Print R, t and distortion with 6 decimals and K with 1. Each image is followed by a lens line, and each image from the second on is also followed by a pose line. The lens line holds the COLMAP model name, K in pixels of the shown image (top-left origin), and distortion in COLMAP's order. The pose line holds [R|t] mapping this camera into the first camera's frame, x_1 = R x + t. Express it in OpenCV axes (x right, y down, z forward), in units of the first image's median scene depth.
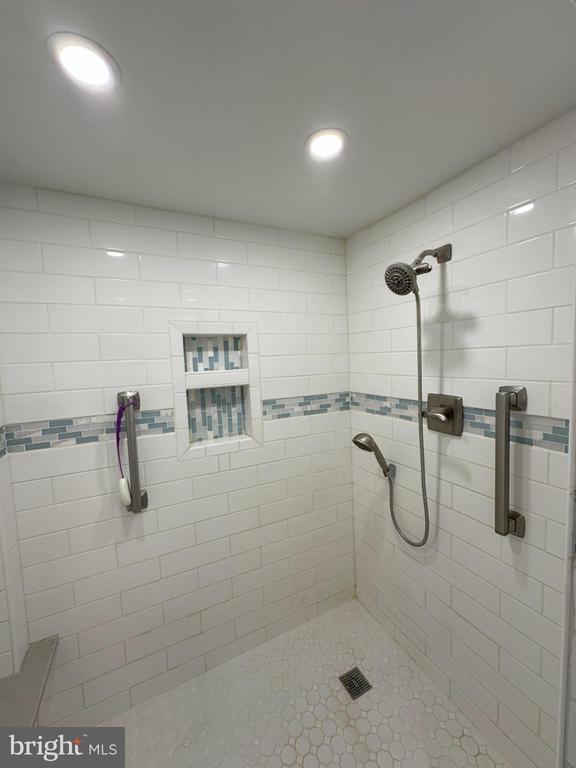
lens RADIAL K [[306.7, 0, 288.0], [0, 306.7, 384.0], [0, 0, 1]] dist [-0.000340, 0.000678]
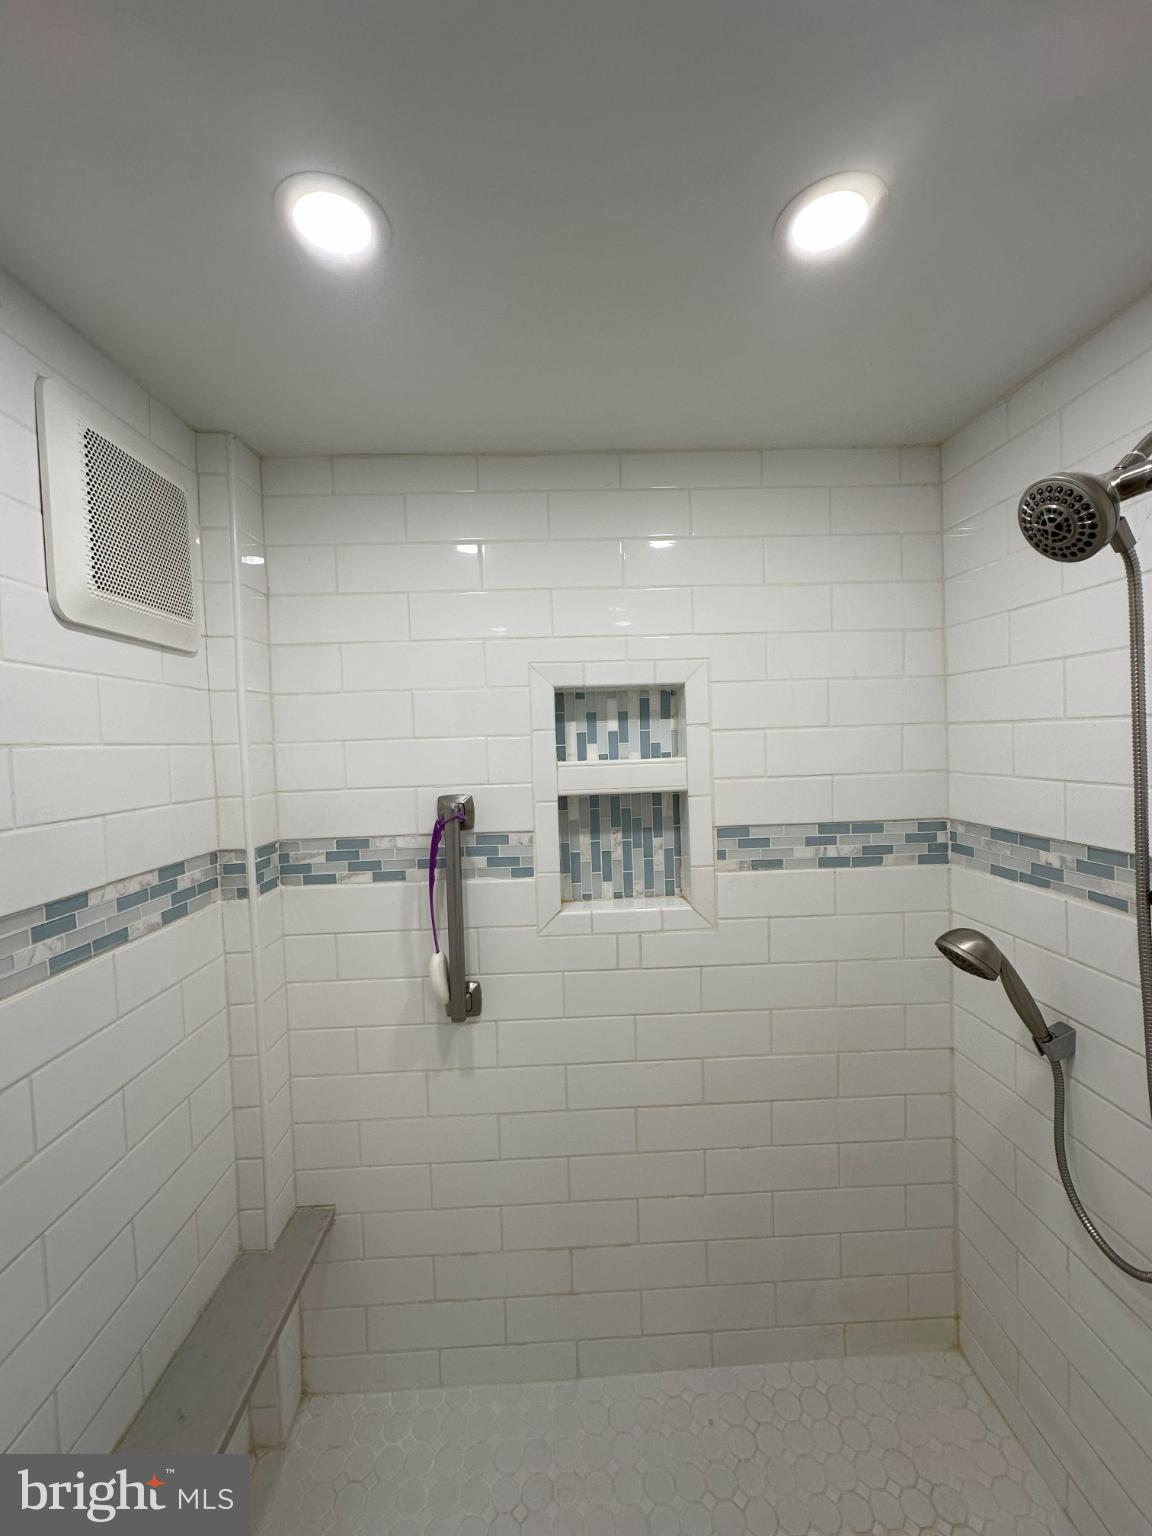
lens RADIAL K [[613.3, 0, 576.0], [0, 613.3, 768.0], [0, 0, 1]] dist [-0.000340, 0.000678]
pose [[0.908427, 0.024649, -0.417316, 0.109049], [-0.036959, 0.999087, -0.021442, -0.006879], [0.416406, 0.034902, 0.908508, 0.079904]]
